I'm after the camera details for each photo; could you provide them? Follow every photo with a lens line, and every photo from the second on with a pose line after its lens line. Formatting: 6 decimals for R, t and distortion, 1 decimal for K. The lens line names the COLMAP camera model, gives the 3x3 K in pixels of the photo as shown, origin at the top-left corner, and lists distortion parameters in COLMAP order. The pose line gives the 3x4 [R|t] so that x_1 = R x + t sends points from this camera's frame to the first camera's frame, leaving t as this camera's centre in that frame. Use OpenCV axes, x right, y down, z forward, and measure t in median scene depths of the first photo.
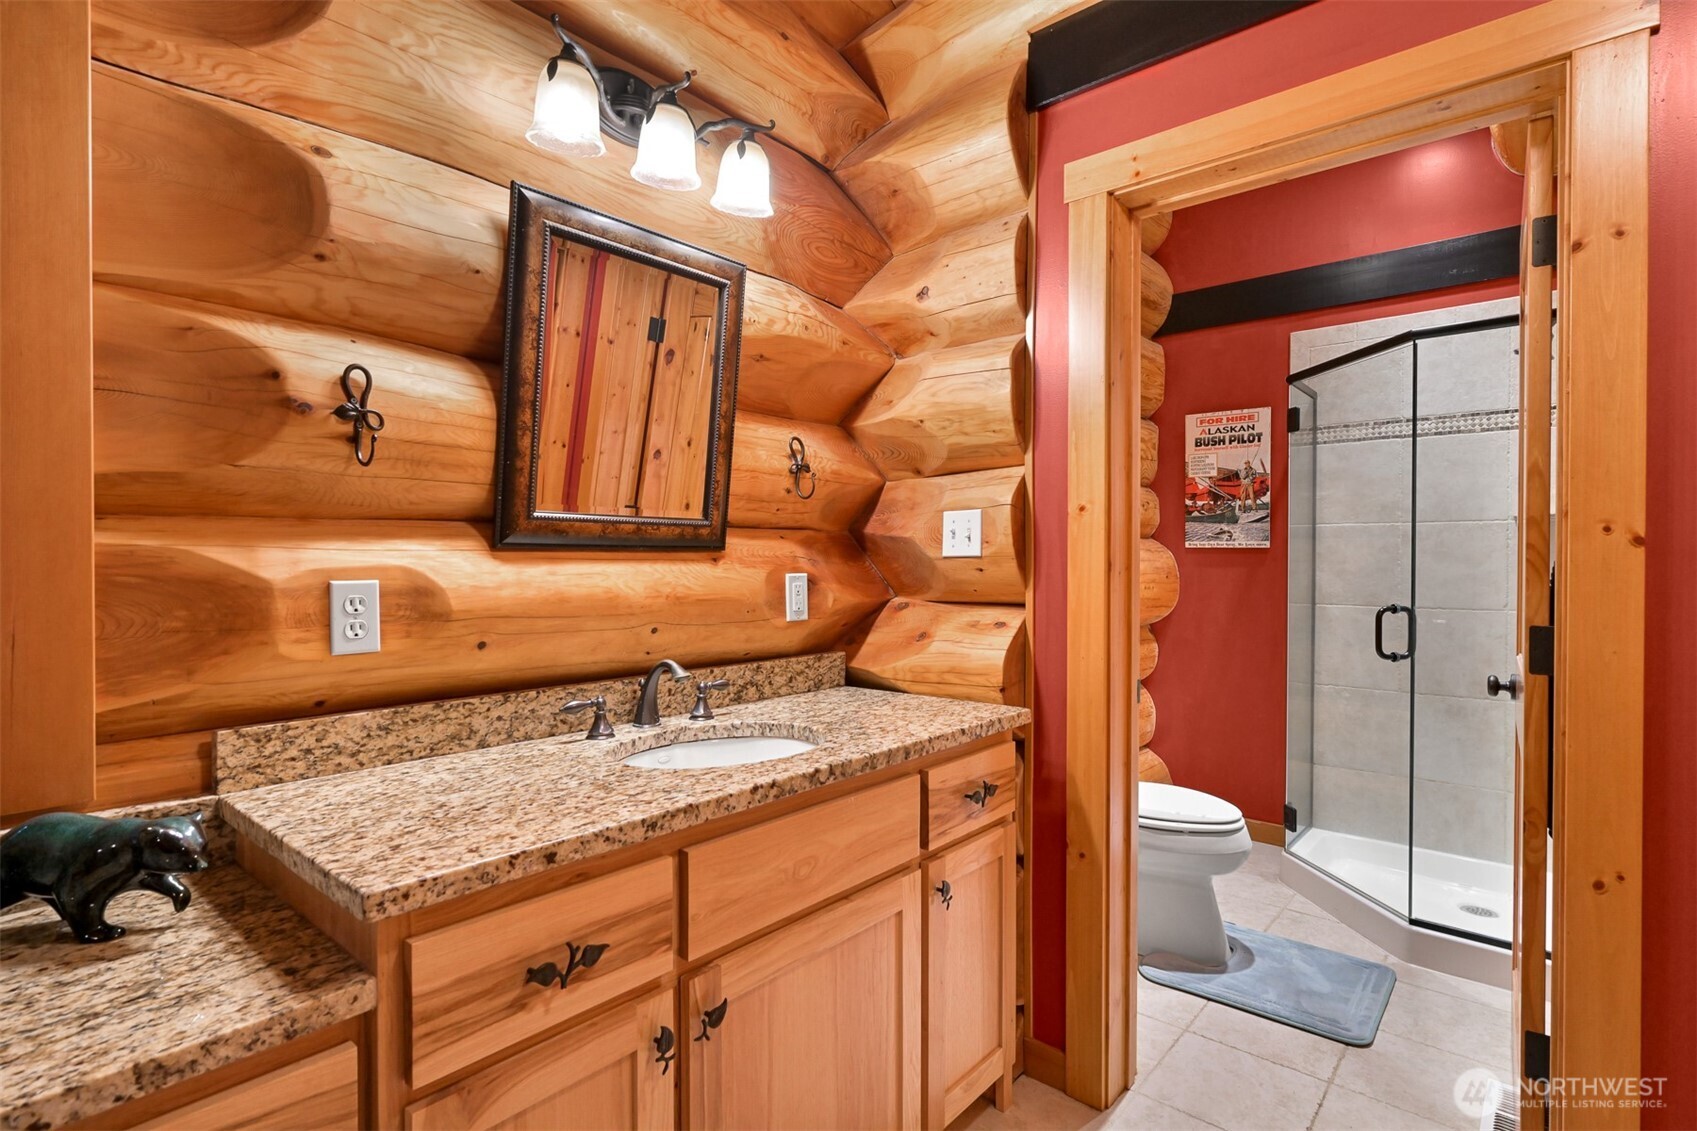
lens RADIAL K [[837.1, 0, 854.8], [0, 837.1, 572.0], [0, 0, 1]] dist [0.001186, 0.000065]
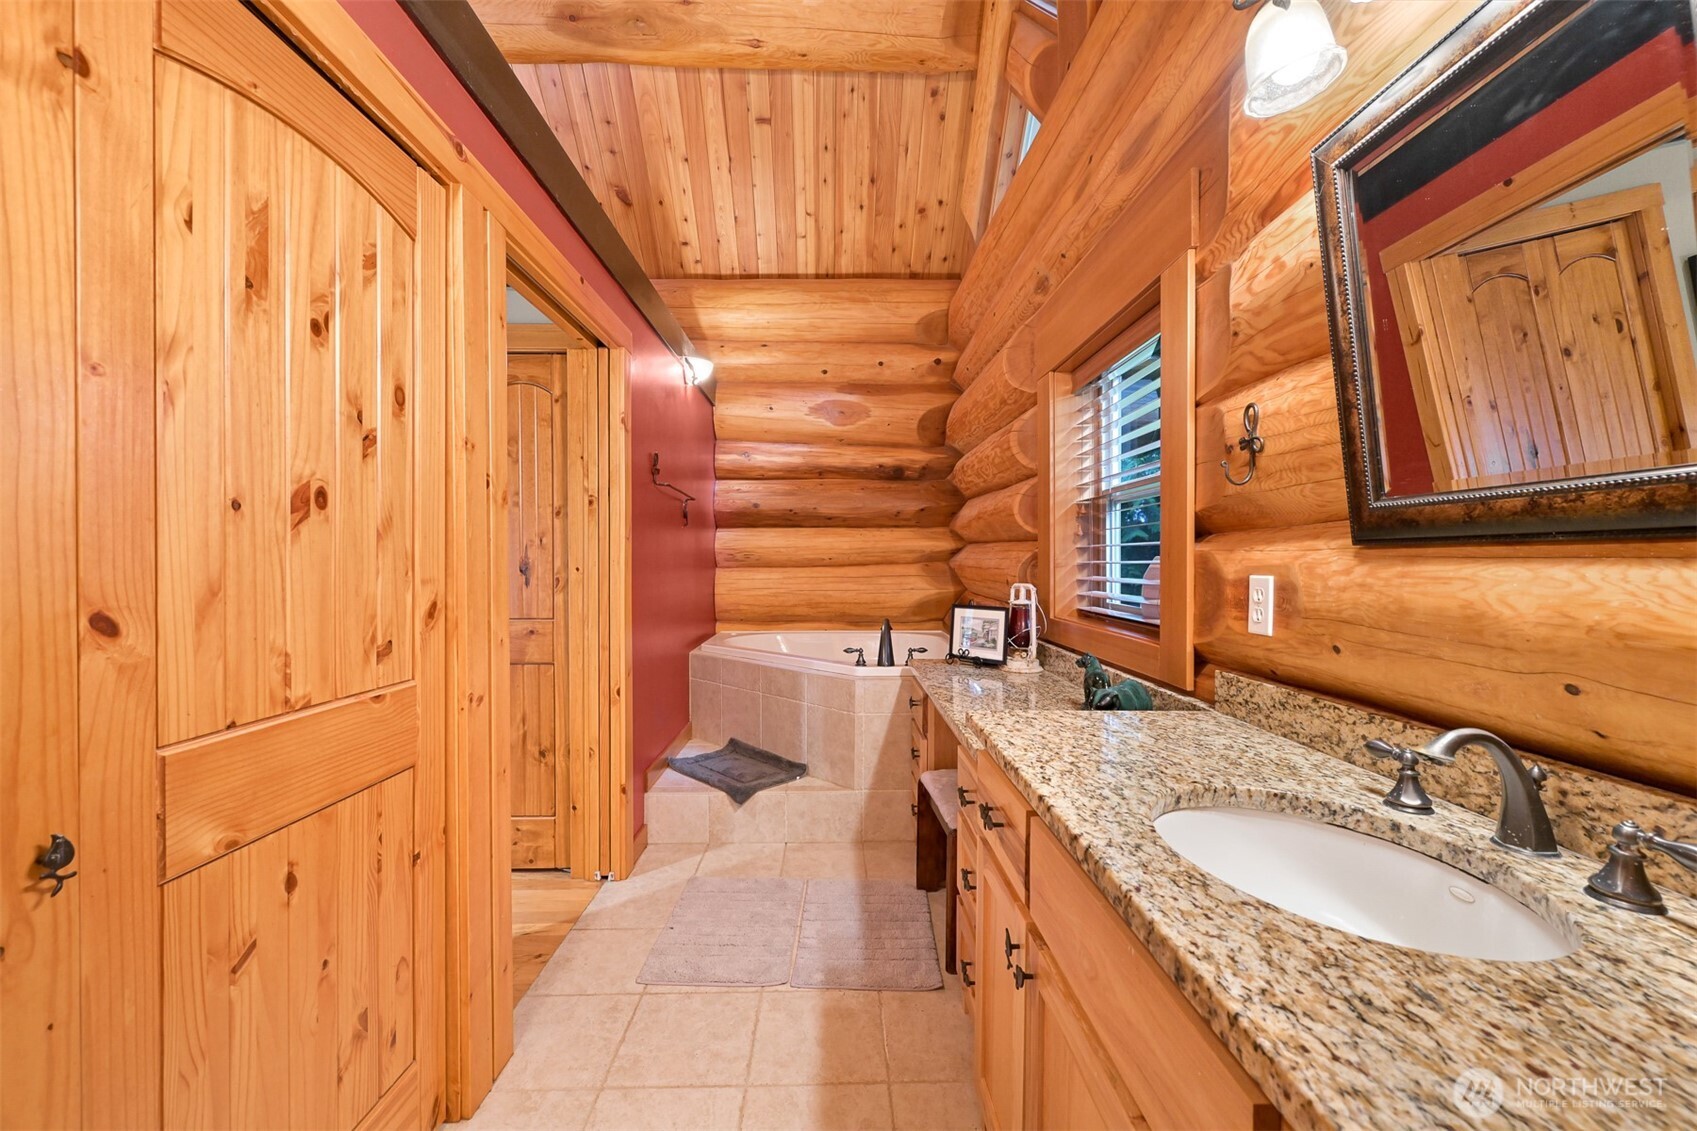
lens RADIAL K [[674.2, 0, 842.1], [0, 674.2, 568.1], [0, 0, 1]] dist [-0.000360, 0.000027]
pose [[-0.758261, 0.007513, -0.651907, 0.486343], [-0.009205, 0.999711, 0.022229, -0.016011], [0.651886, 0.022856, -0.757973, 1.257108]]
